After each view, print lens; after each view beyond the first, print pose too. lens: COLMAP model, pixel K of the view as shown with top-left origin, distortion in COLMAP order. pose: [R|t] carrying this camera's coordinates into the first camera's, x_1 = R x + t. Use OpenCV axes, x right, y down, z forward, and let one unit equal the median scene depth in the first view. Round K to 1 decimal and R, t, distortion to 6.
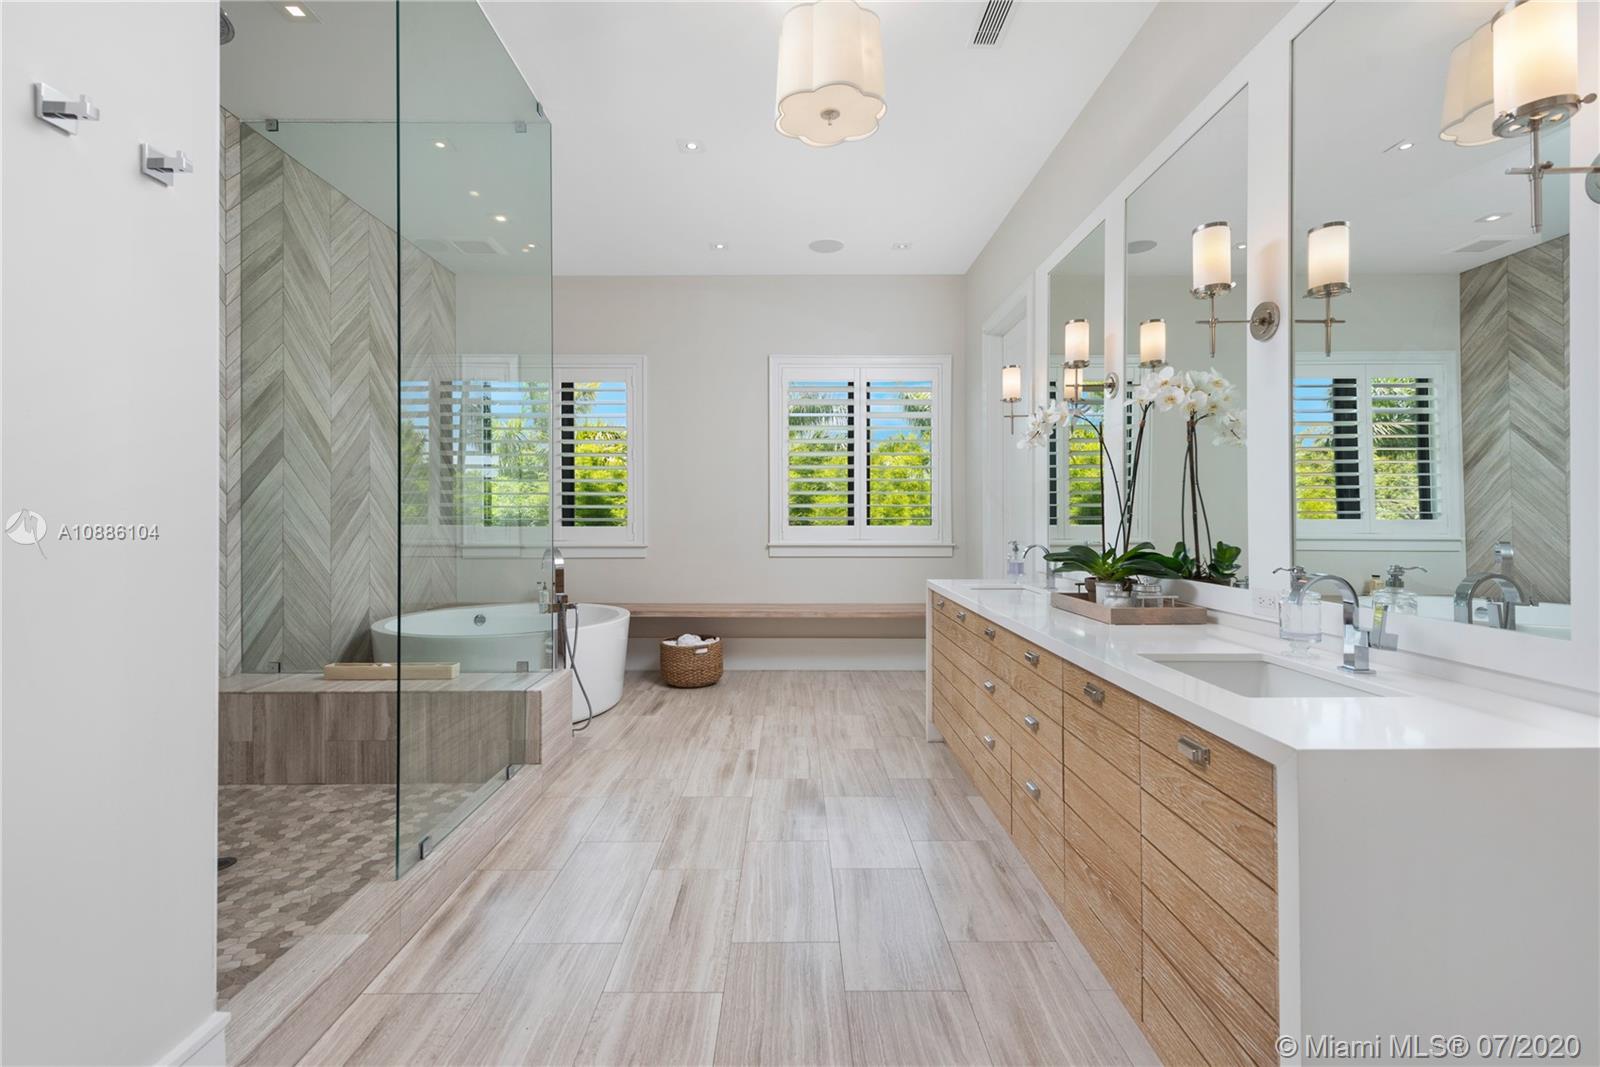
lens RADIAL K [[697.0, 0, 790.2], [0, 697.0, 526.2], [0, 0, 1]] dist [0.002607, -0.000249]
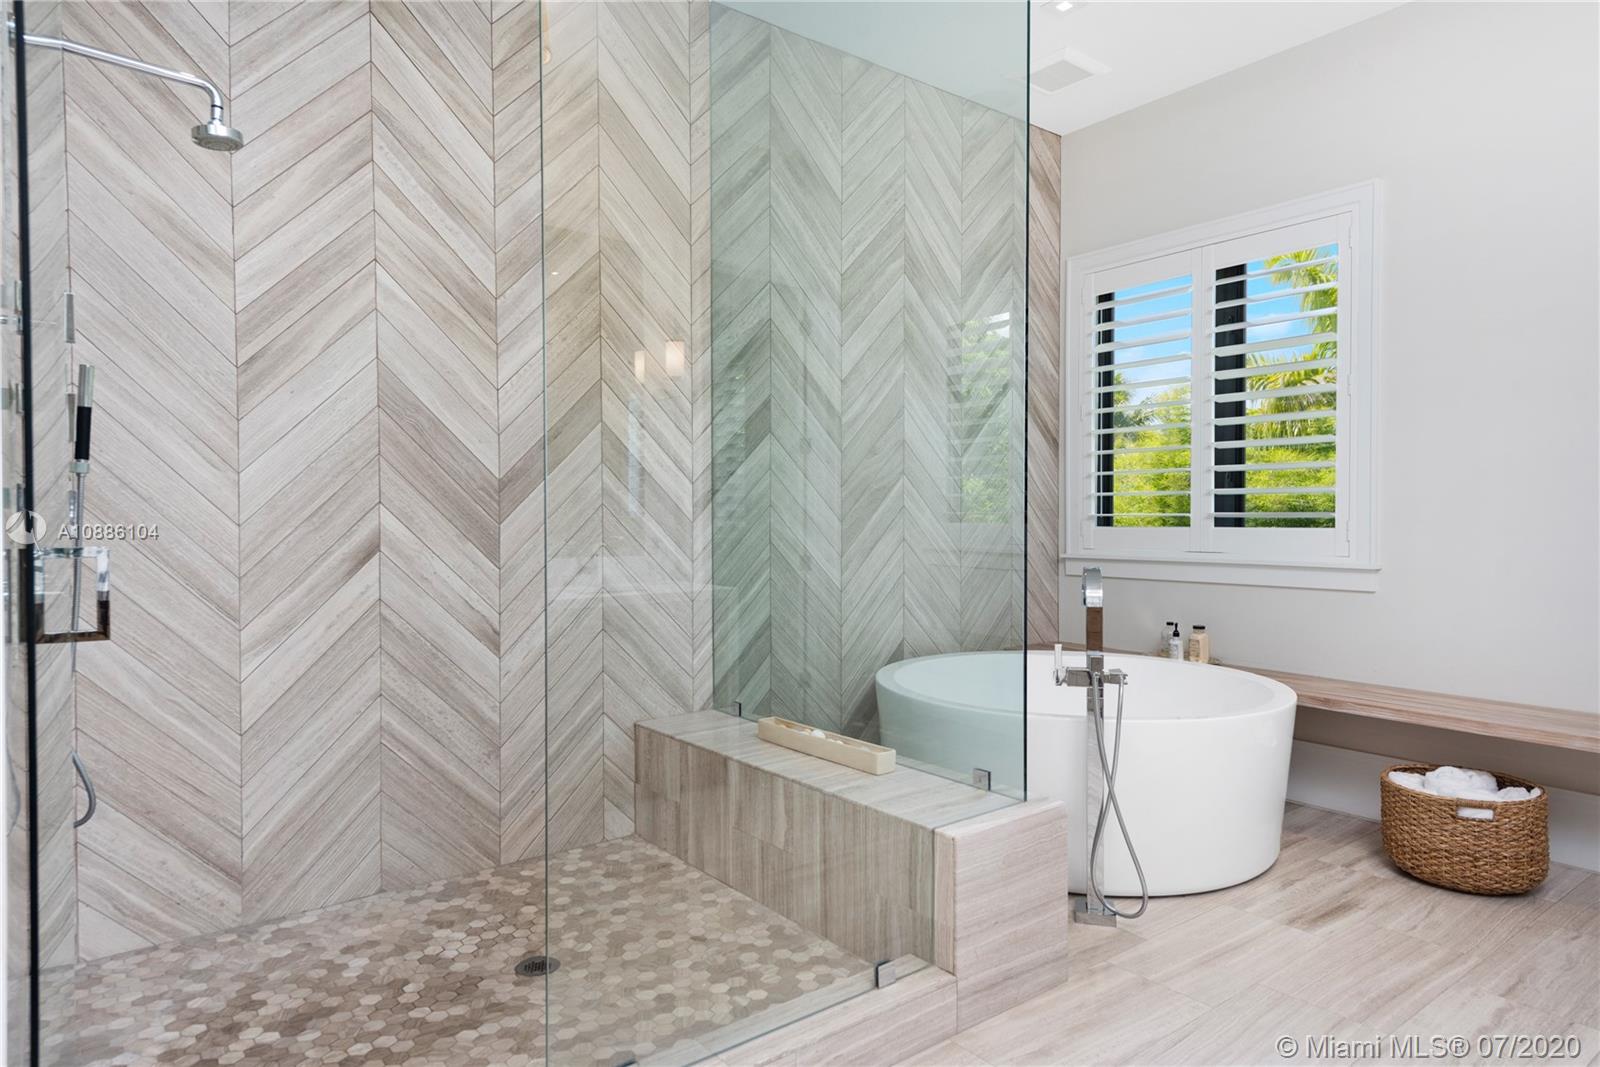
lens RADIAL K [[956.5, 0, 799.2], [0, 956.5, 536.2], [0, 0, 1]] dist [0.033744, -0.030064]
pose [[0.613492, 0.019741, -0.789454, 0.113791], [-0.008092, 0.999792, 0.018712, -0.006133], [0.789659, -0.005091, 0.613524, 0.366131]]
